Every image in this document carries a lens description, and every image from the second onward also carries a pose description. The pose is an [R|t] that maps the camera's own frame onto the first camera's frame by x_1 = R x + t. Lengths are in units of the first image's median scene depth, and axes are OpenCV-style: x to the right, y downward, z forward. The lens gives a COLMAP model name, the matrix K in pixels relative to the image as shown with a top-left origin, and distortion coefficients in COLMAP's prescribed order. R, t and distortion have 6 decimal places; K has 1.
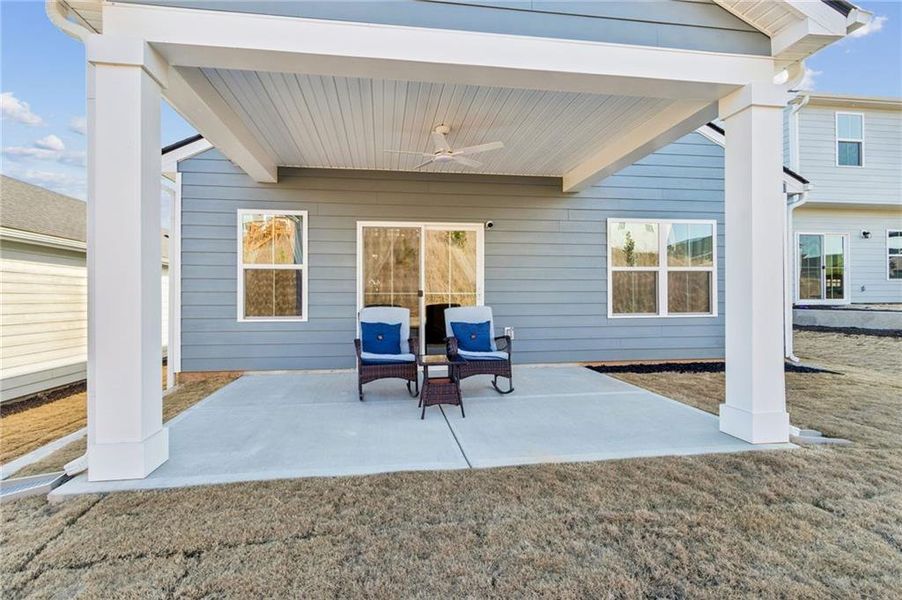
lens RADIAL K [[412.8, 0, 444.6], [0, 412.8, 294.2], [0, 0, 1]] dist [0.008637, -0.000864]
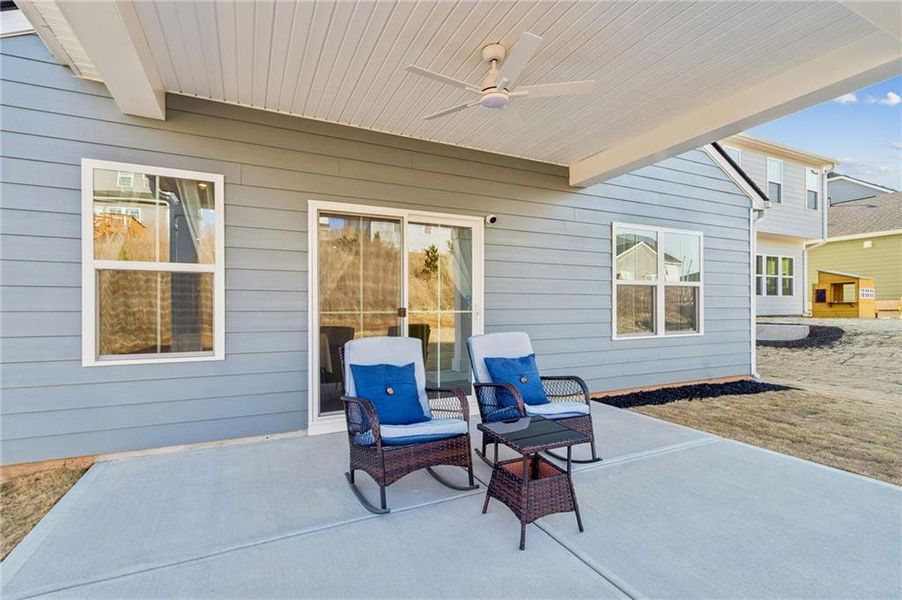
lens RADIAL K [[412.8, 0, 446.3], [0, 412.8, 307.7], [0, 0, 1]] dist [0.008637, -0.000864]
pose [[0.953024, 0.000904, 0.302895, -0.201838], [-0.003225, 0.999969, 0.007163, -0.014581], [-0.302879, -0.007804, 0.952997, 0.323113]]
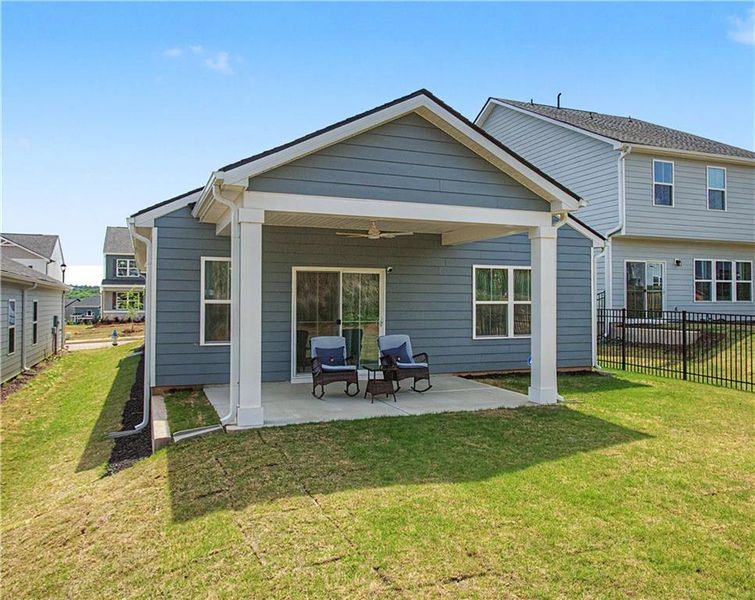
lens RADIAL K [[604.8, 0, 396.6], [0, 604.8, 284.6], [0, 0, 1]] dist [0.001277, -0.002428]
pose [[0.967065, 0.013859, 0.254151, -0.375682], [-0.009227, 0.999769, -0.019409, -0.086436], [-0.254361, 0.016425, 0.966970, -0.911035]]
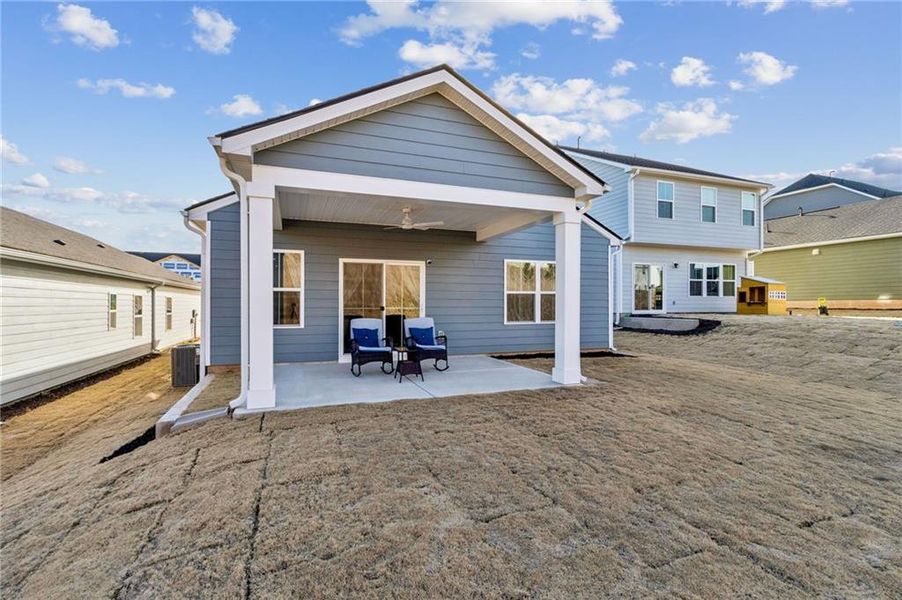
lens RADIAL K [[412.8, 0, 447.1], [0, 412.8, 301.4], [0, 0, 1]] dist [0.008637, -0.000864]
pose [[0.976571, 0.006155, 0.215107, -0.153338], [-0.006771, 0.999975, 0.002125, -0.031893], [-0.215089, -0.003532, 0.976588, -0.487612]]
